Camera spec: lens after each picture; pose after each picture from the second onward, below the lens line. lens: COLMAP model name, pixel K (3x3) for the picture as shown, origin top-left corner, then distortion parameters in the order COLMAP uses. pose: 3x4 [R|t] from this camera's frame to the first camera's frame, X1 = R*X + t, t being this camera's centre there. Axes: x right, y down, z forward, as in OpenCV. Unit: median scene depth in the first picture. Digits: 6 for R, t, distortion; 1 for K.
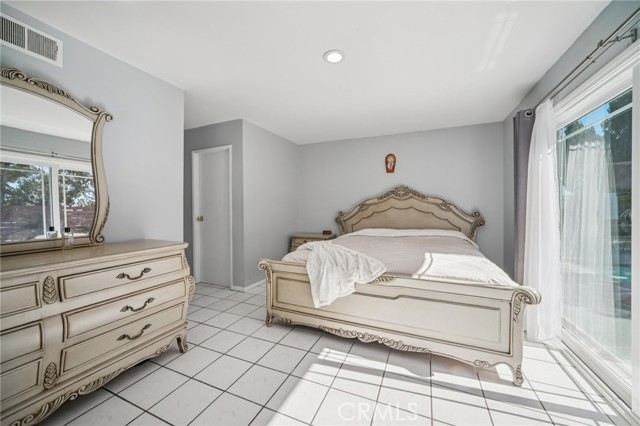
lens RADIAL K [[248.3, 0, 316.4], [0, 248.3, 209.9], [0, 0, 1]] dist [-0.018323, 0.007197]
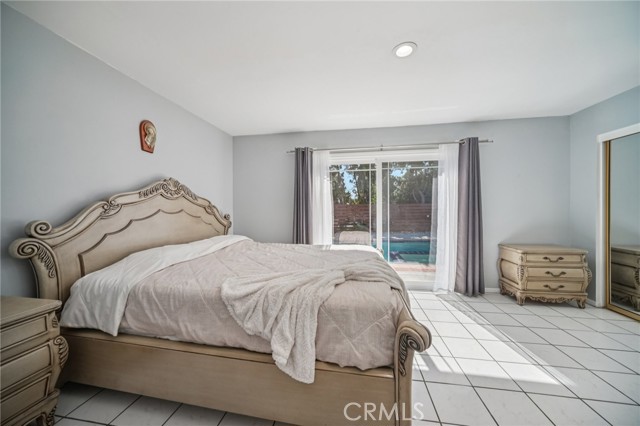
lens RADIAL K [[248.3, 0, 316.4], [0, 248.3, 209.9], [0, 0, 1]] dist [-0.018323, 0.007197]
pose [[-0.251481, 0.002630, 0.967859, -0.402755], [0.005854, 0.999982, -0.001196, -0.009571], [-0.967844, 0.005365, -0.251492, 0.822317]]
